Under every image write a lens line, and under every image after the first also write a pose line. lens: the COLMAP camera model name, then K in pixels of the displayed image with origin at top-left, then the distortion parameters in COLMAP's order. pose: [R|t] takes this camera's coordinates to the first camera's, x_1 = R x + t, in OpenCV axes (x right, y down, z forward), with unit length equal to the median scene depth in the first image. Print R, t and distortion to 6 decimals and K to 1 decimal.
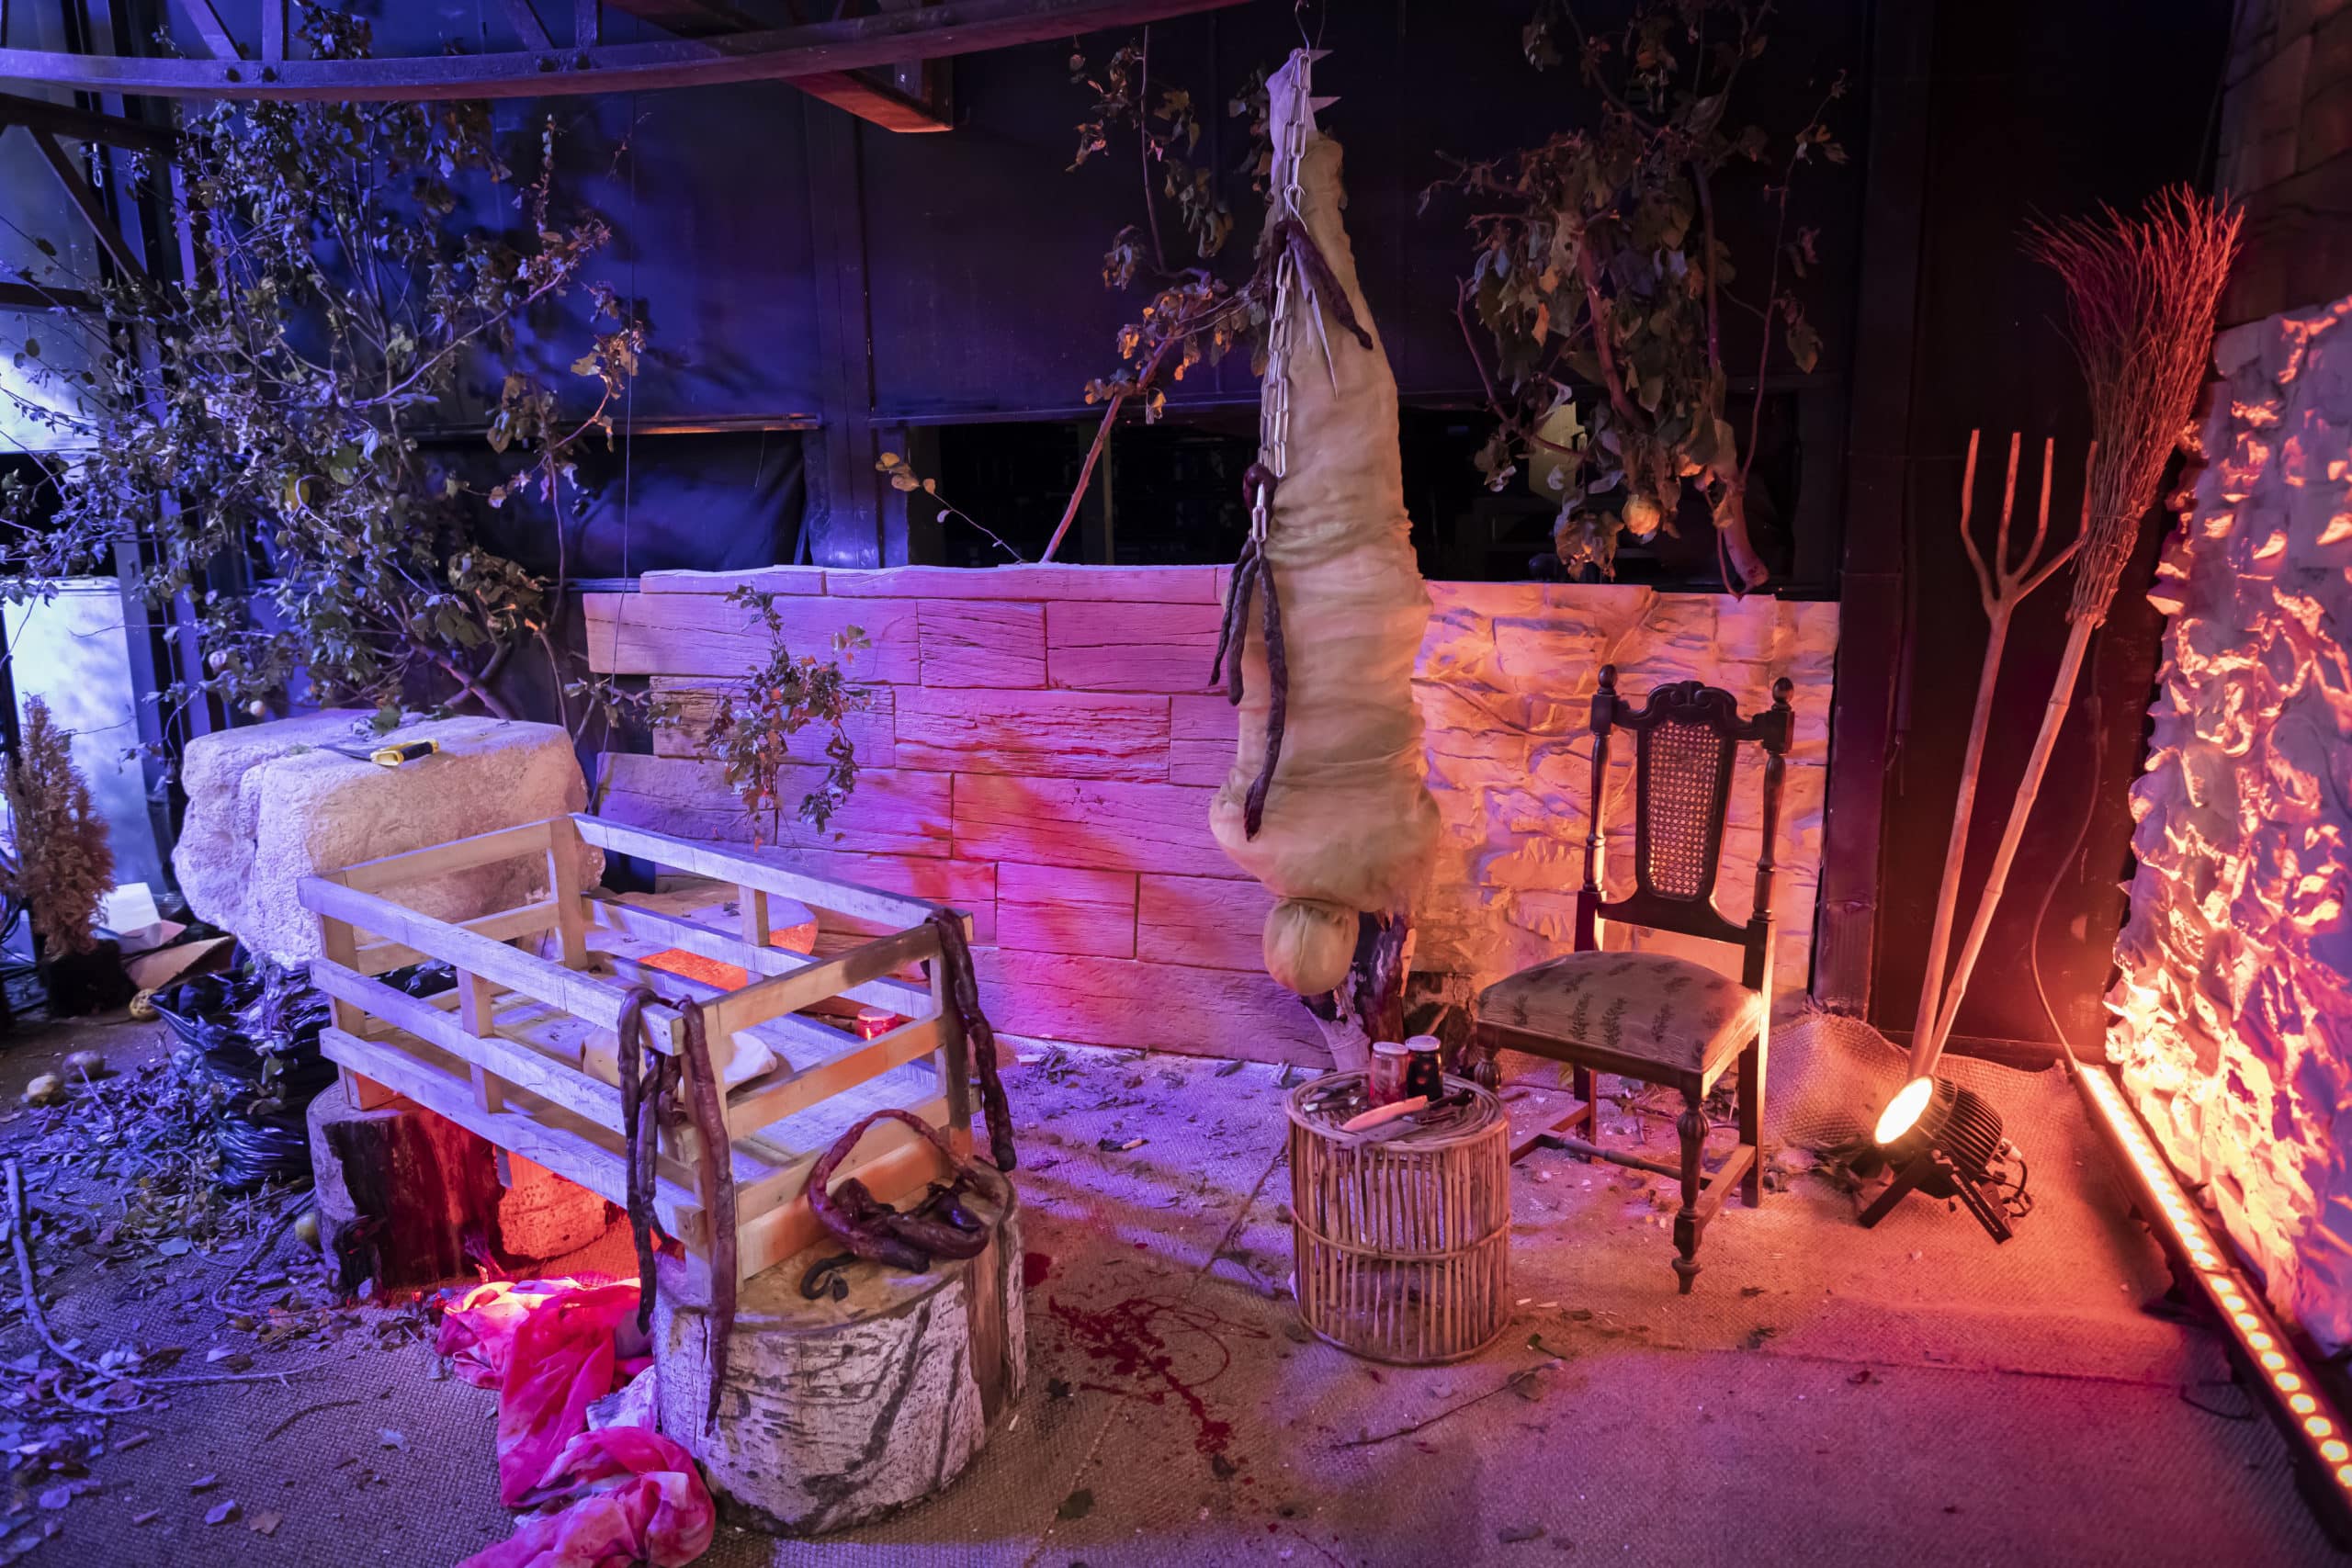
lens RADIAL K [[1587.4, 0, 1176.0], [0, 1587.4, 784.0], [0, 0, 1]] dist [0.007965, -0.002329]
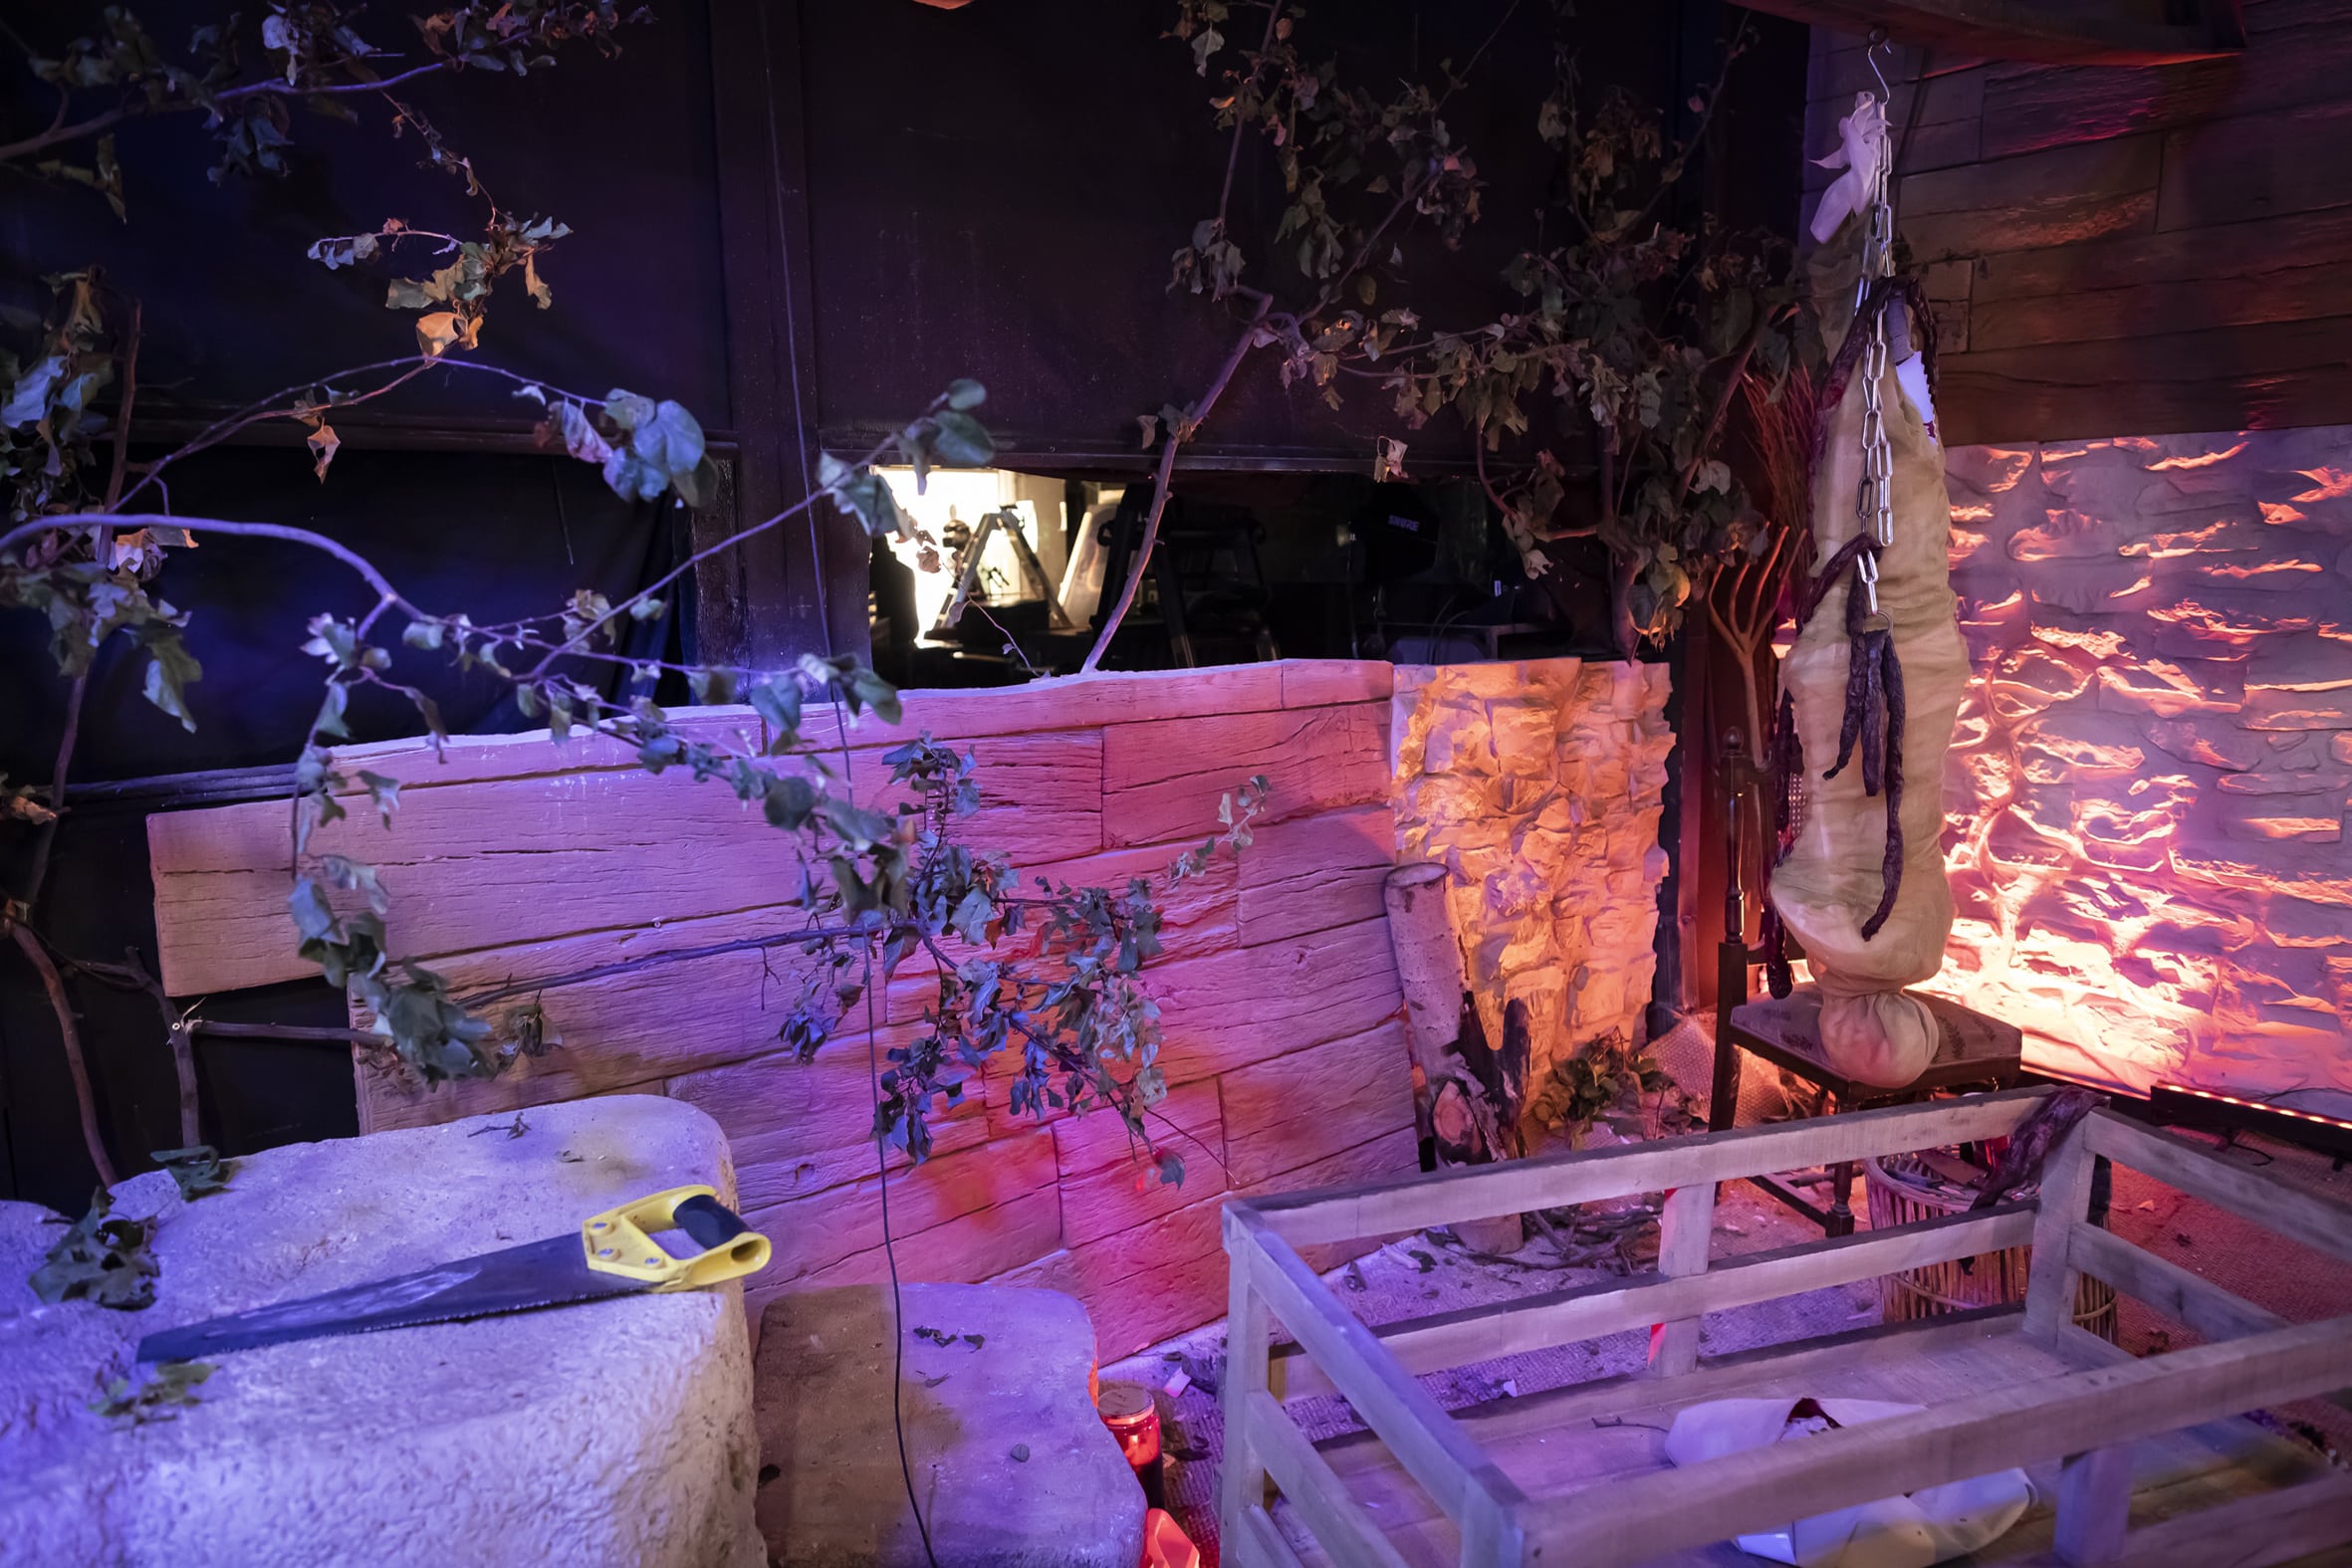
lens RADIAL K [[1587.4, 0, 1176.0], [0, 1587.4, 784.0], [0, 0, 1]] dist [0.007965, -0.002329]
pose [[0.496082, -0.113412, 0.860837, -0.671071], [0.170286, 0.984887, 0.031623, -0.107635], [-0.851414, 0.130901, 0.507897, 0.627033]]
